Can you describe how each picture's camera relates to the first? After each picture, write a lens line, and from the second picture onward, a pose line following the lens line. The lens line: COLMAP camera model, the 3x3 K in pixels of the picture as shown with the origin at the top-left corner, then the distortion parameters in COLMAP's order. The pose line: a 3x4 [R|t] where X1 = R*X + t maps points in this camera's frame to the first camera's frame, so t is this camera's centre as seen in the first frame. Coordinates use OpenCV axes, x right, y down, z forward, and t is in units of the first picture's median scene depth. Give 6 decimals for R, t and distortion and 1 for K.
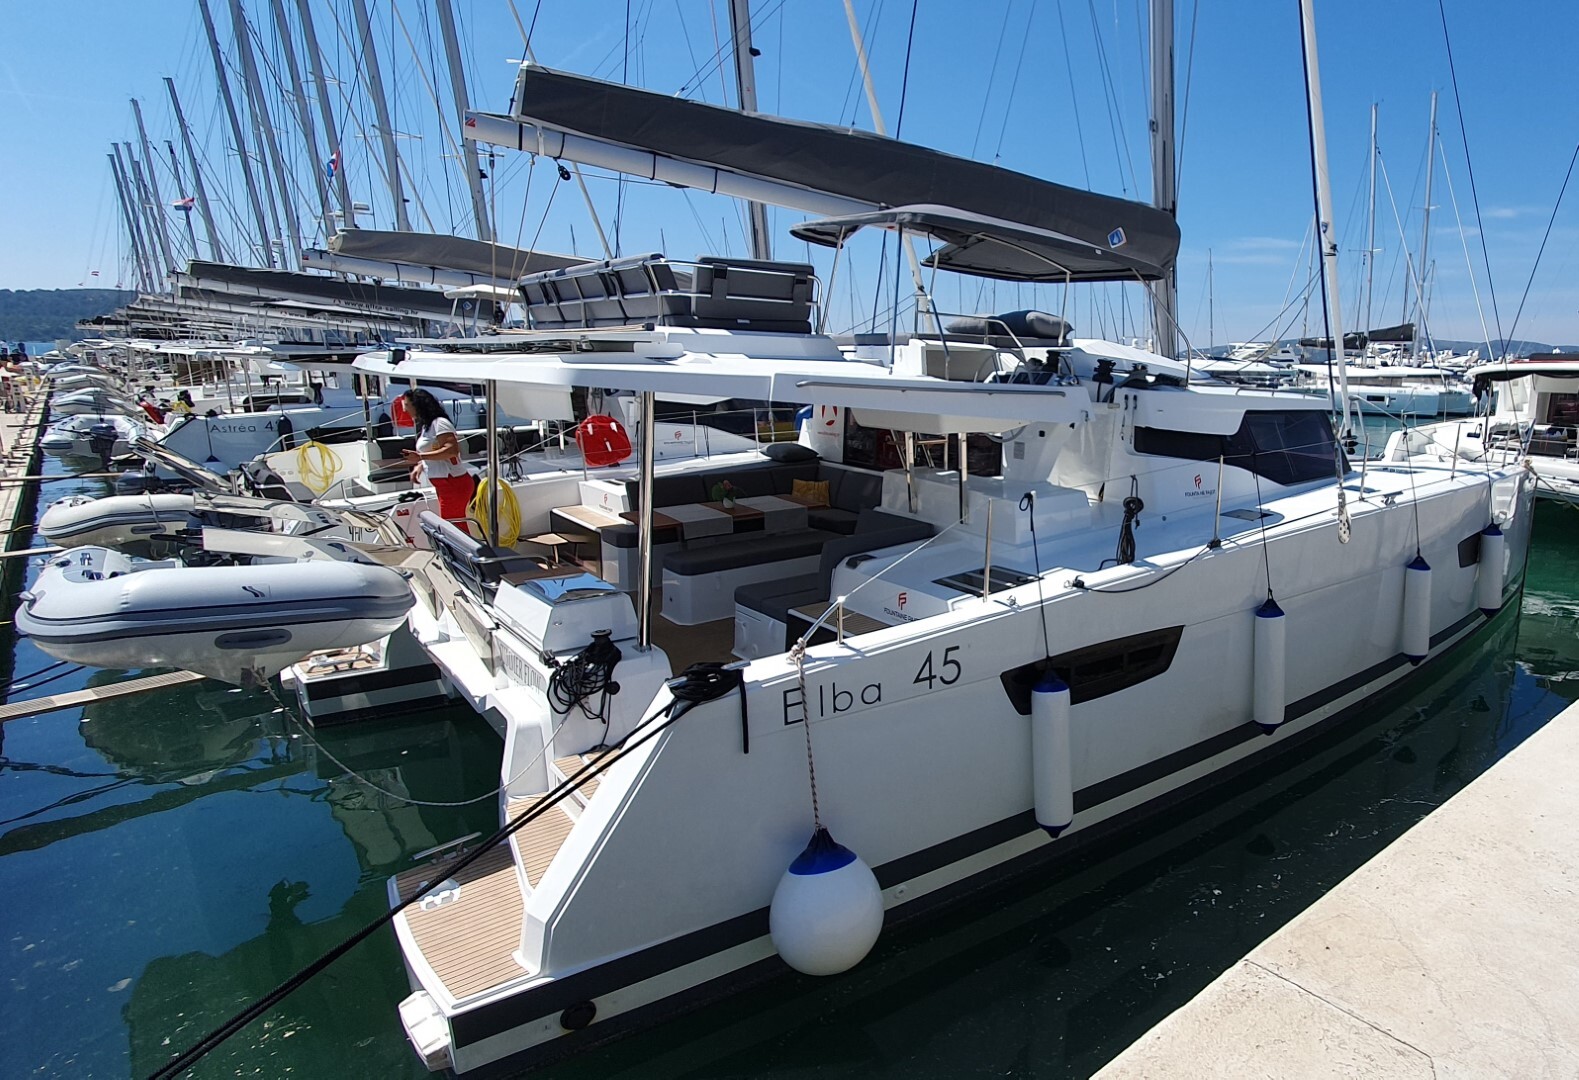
lens RADIAL K [[714.1, 0, 794.7], [0, 714.1, 540.7], [0, 0, 1]] dist [0.001802, -0.000289]
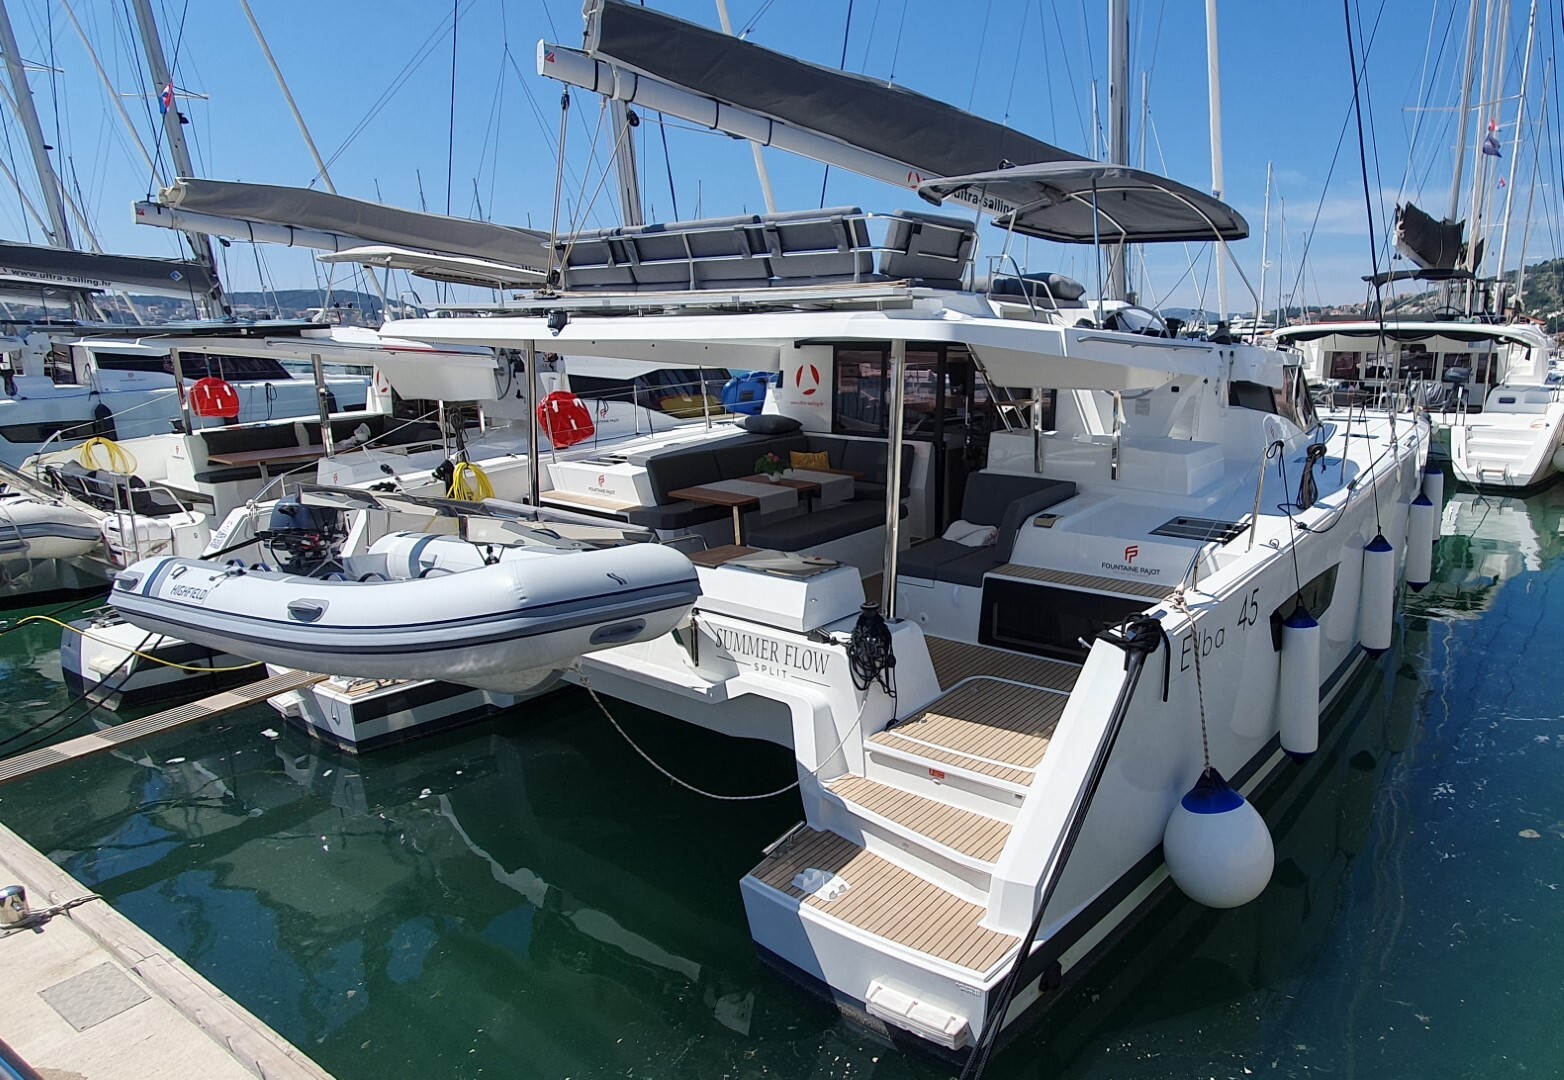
lens RADIAL K [[744.8, 0, 782.0], [0, 744.8, 540.0], [0, 0, 1]] dist [0.005568, 0.001344]
pose [[0.984366, -0.060712, 0.165342, -0.293803], [0.056486, 0.997948, 0.030148, 0.002361], [-0.166833, -0.020337, 0.985775, 0.018696]]
